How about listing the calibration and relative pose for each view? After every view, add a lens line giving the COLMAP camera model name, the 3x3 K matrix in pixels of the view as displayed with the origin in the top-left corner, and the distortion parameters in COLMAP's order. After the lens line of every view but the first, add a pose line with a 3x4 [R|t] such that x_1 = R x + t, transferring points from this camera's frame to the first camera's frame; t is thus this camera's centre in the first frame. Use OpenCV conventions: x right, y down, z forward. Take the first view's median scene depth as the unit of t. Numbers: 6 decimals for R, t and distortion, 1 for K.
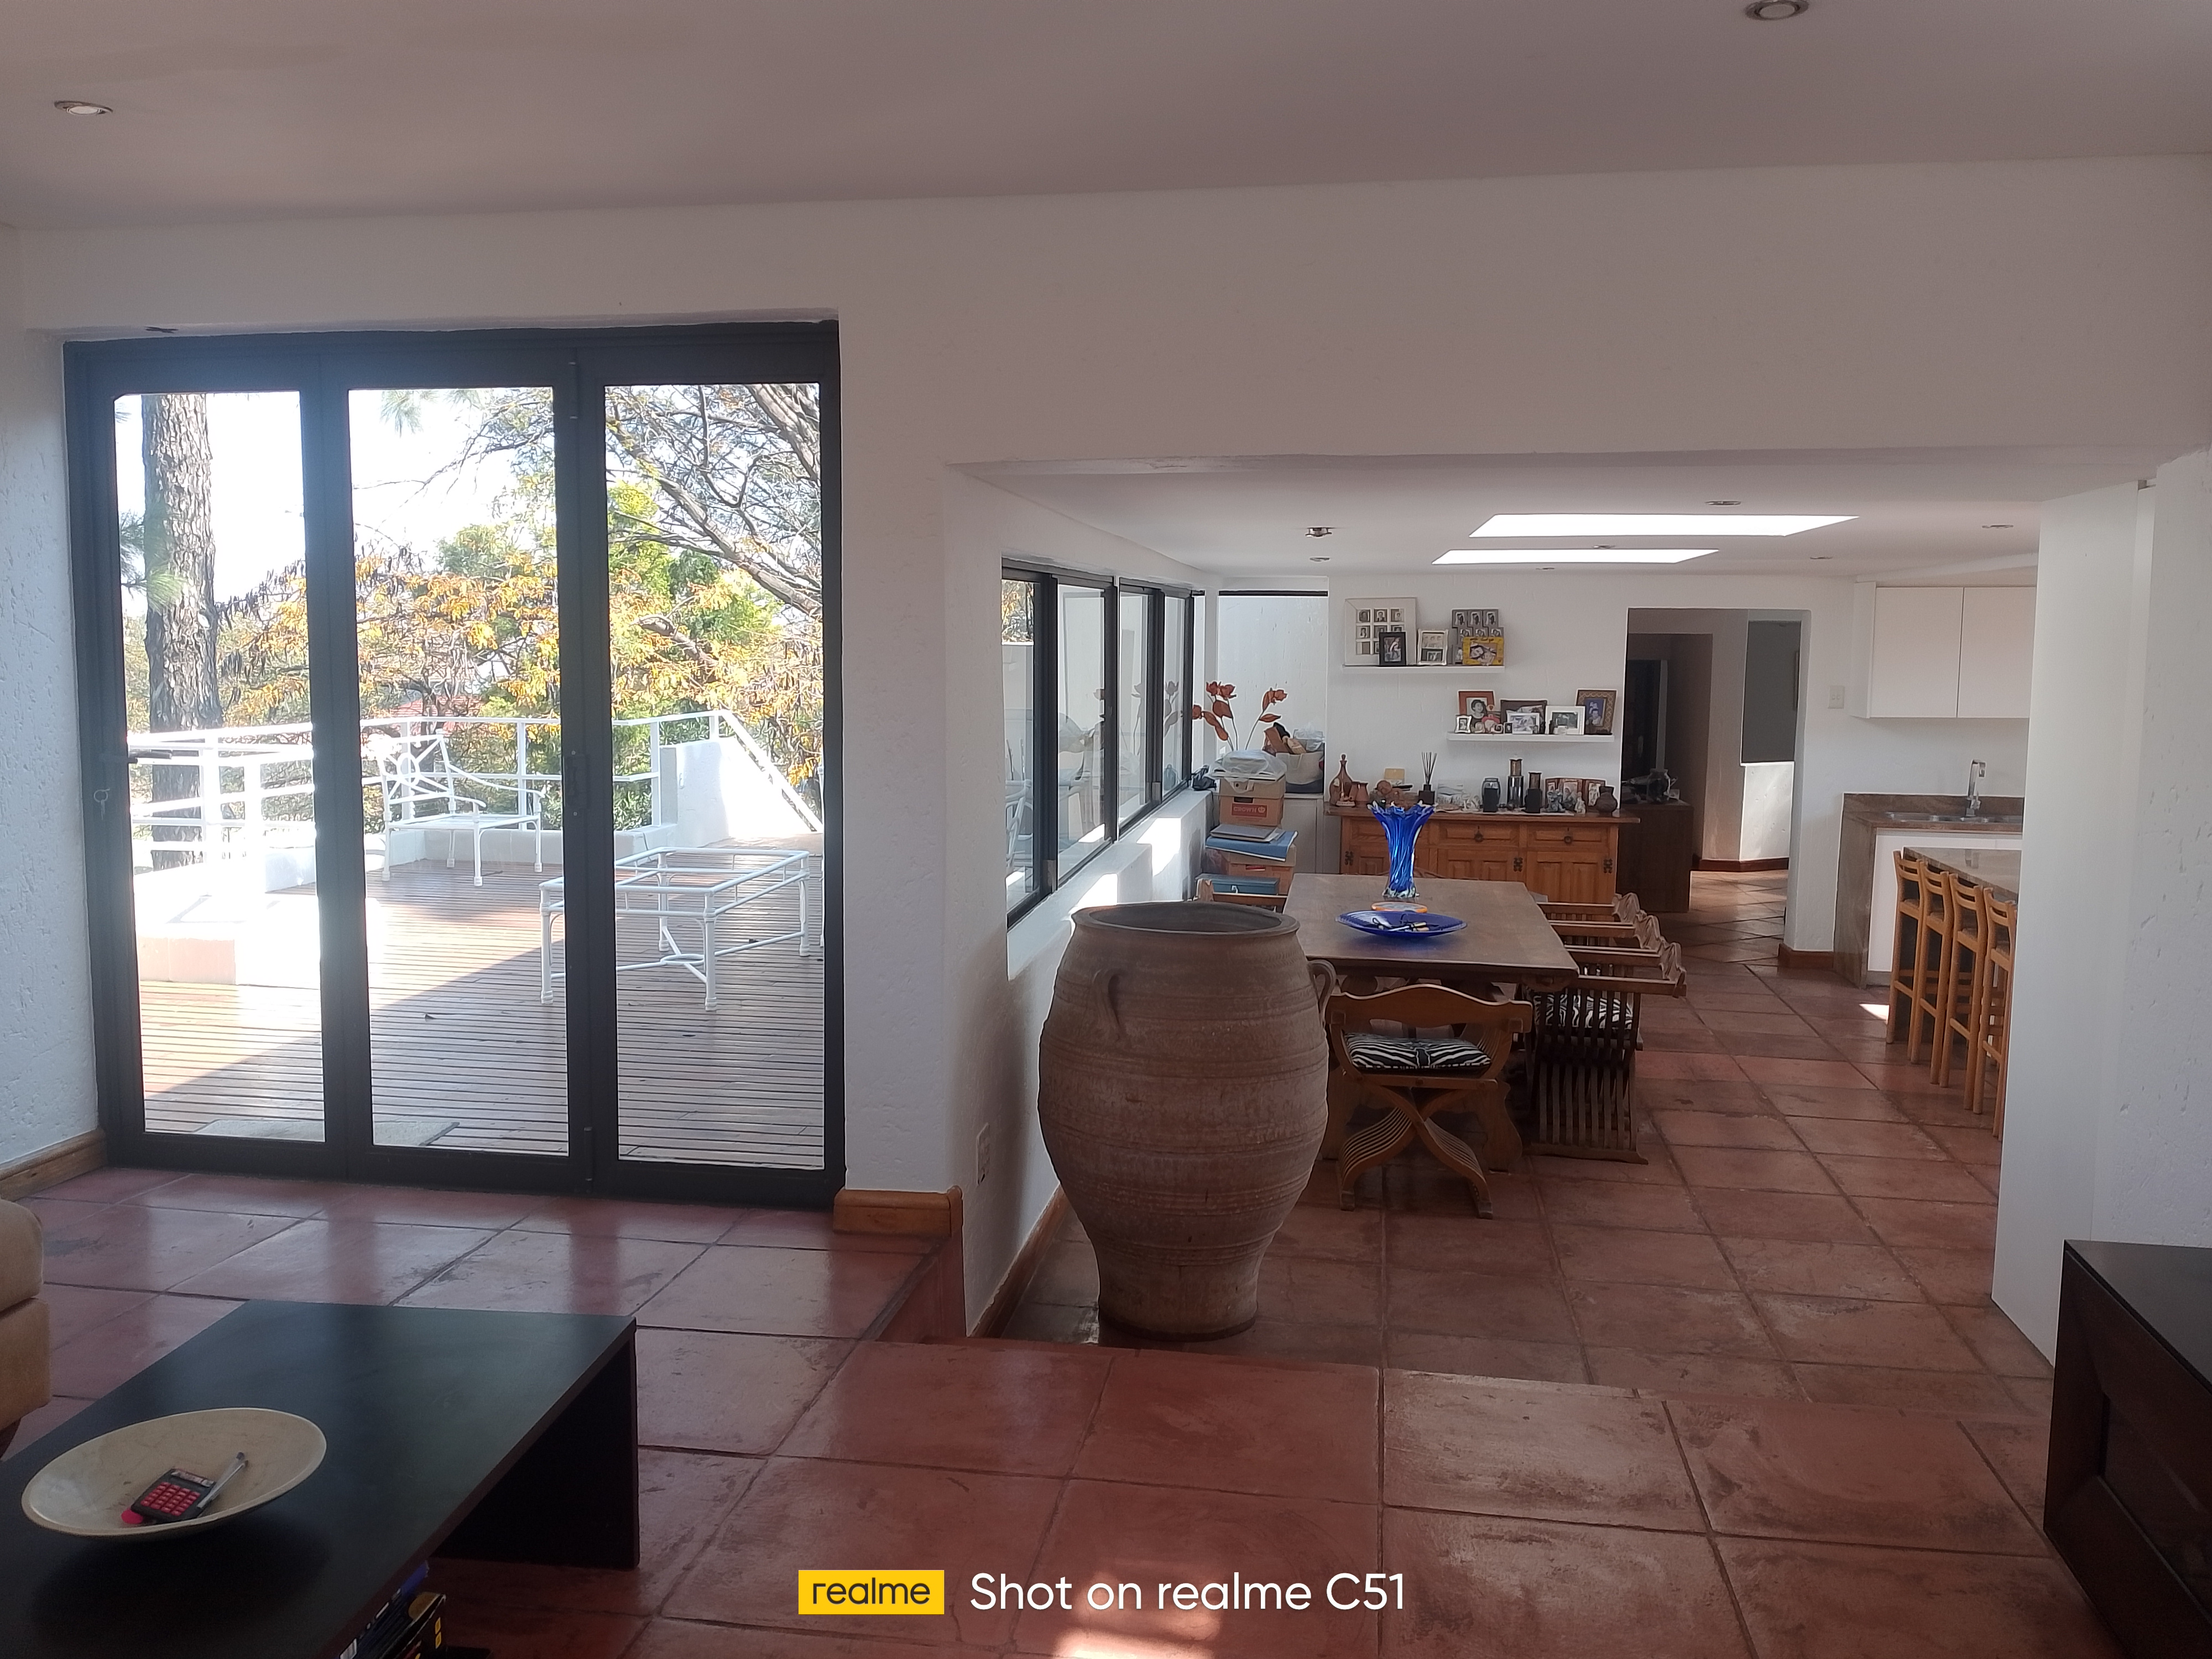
lens RADIAL K [[1753.3, 0, 1106.0], [0, 1753.3, 829.5], [0, 0, 1]] dist [0.037065, -0.010950]
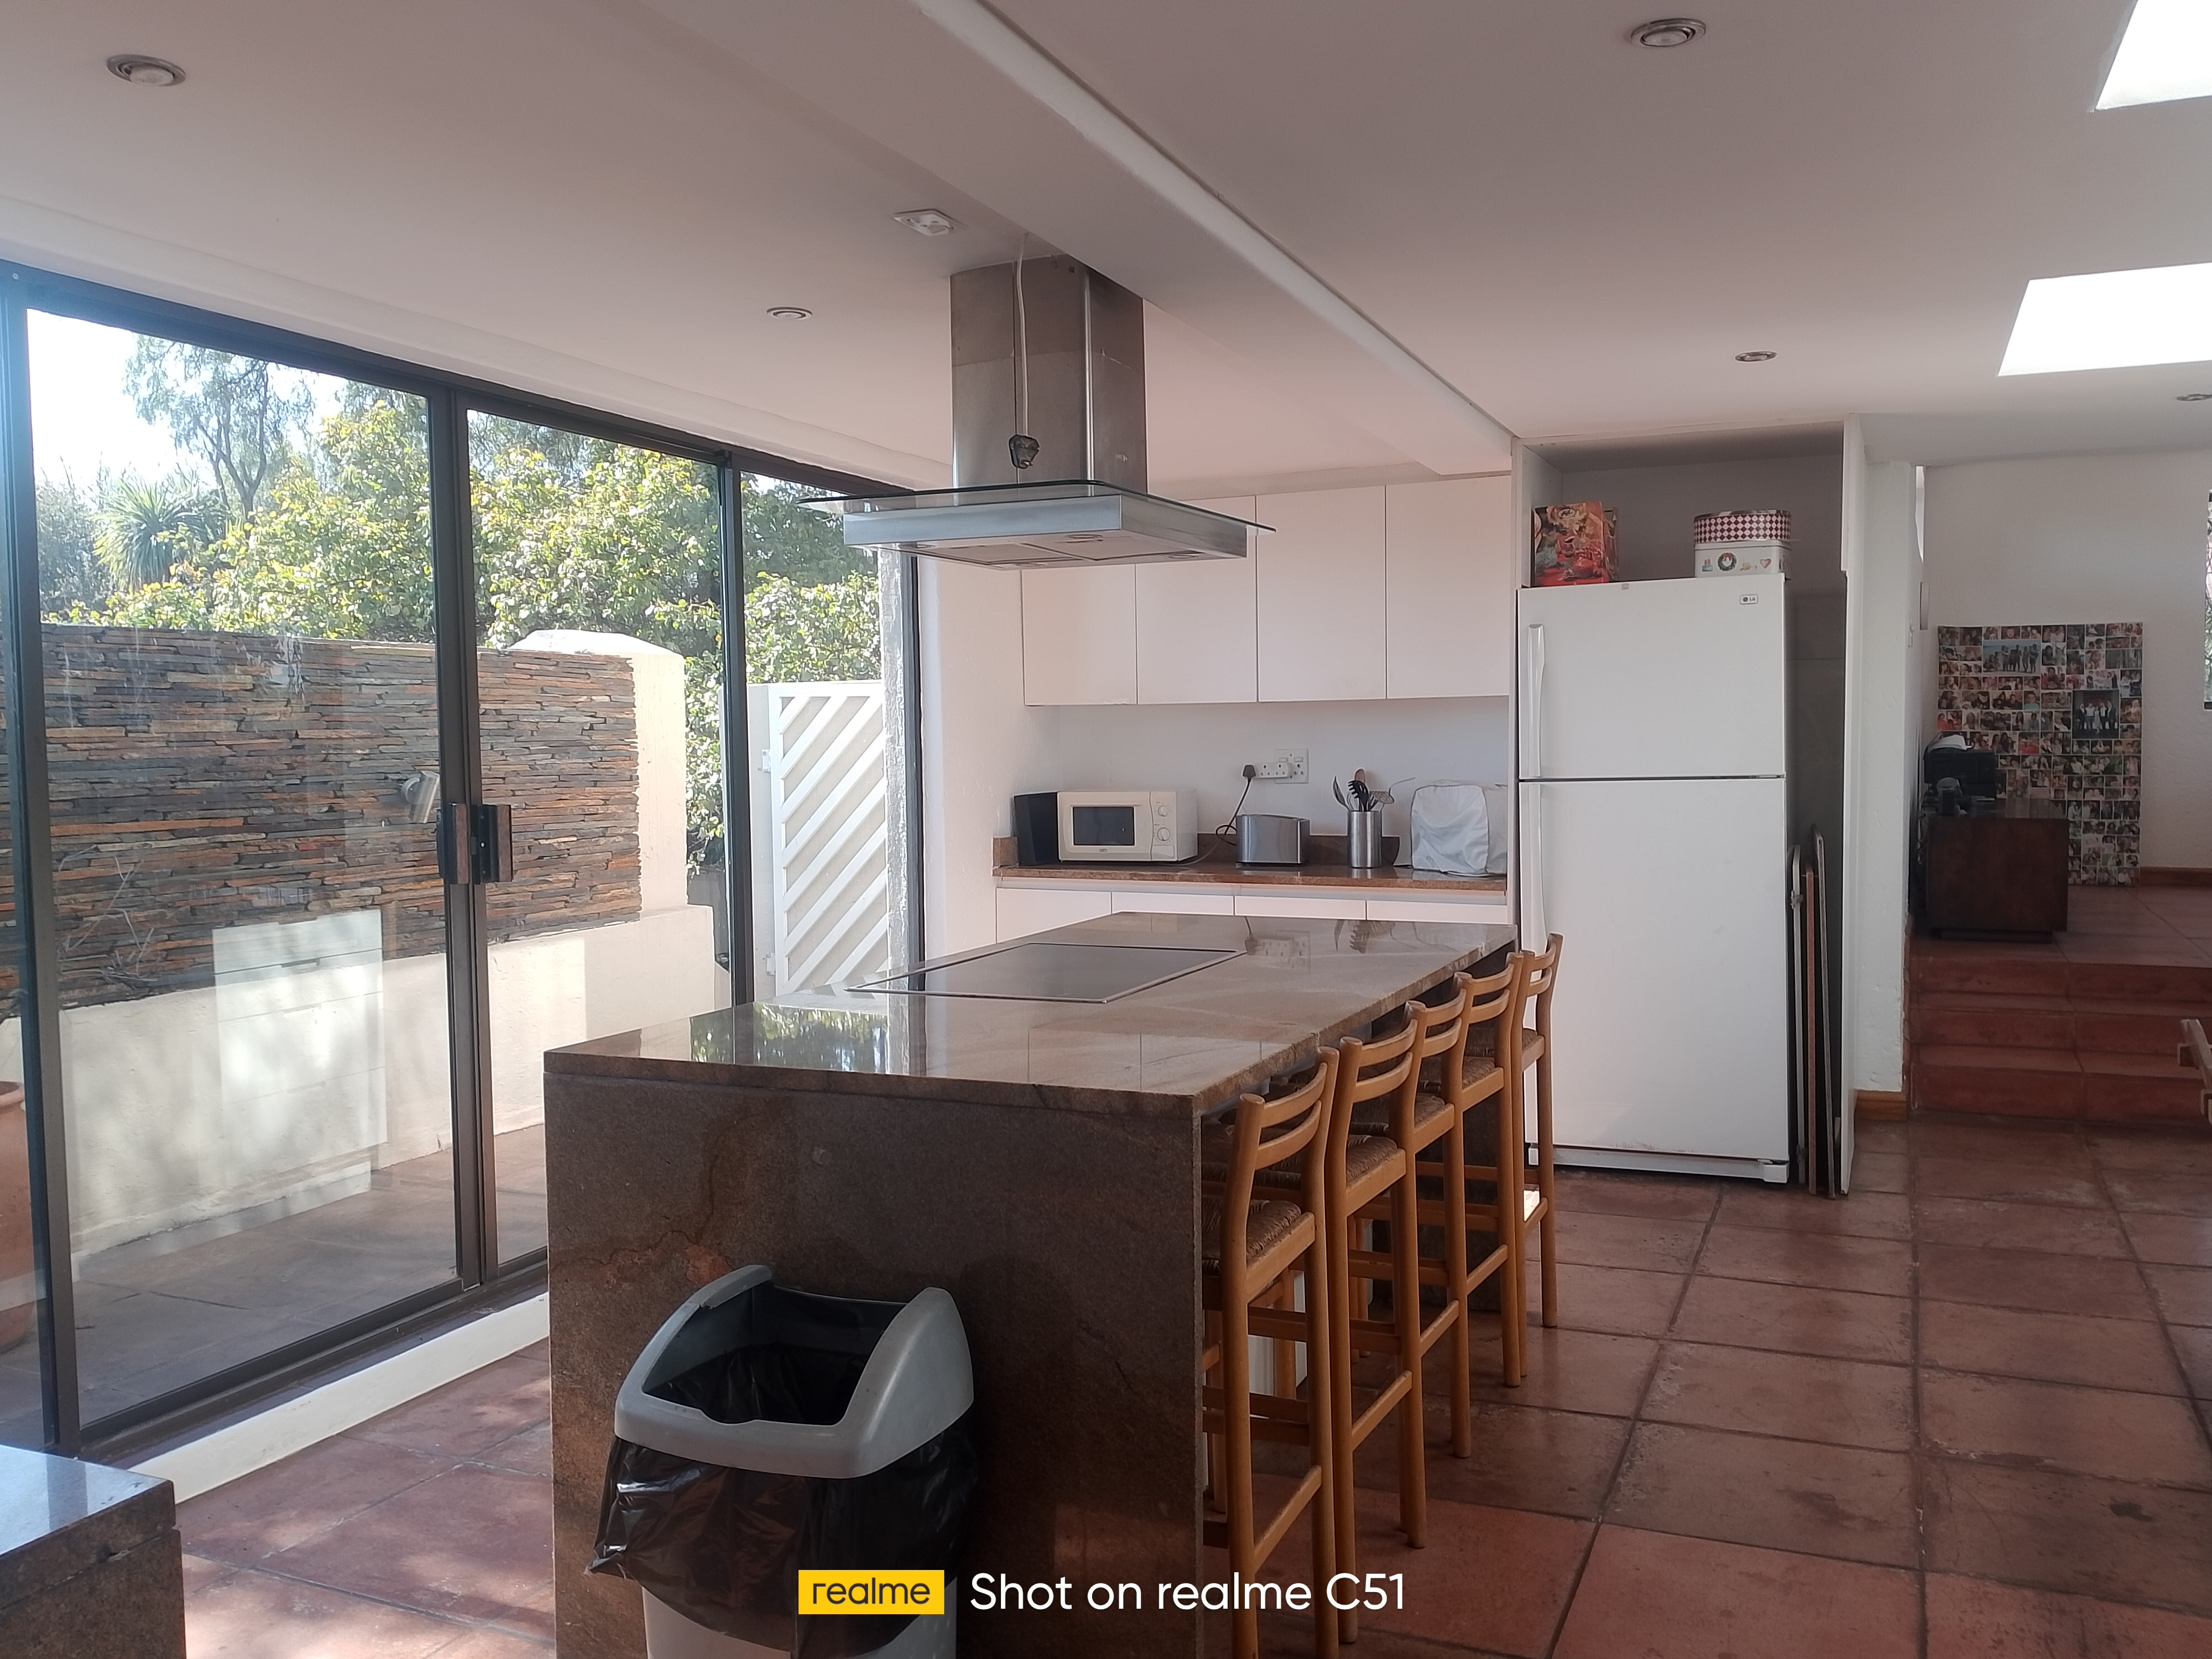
lens RADIAL K [[1753.3, 0, 1106.0], [0, 1753.3, 829.5], [0, 0, 1]] dist [0.037065, -0.010950]
pose [[-0.965164, -0.015231, 0.261201, 0.458315], [0.028354, 0.986336, 0.162286, -0.088191], [-0.260103, 0.164038, -0.951545, 1.447012]]
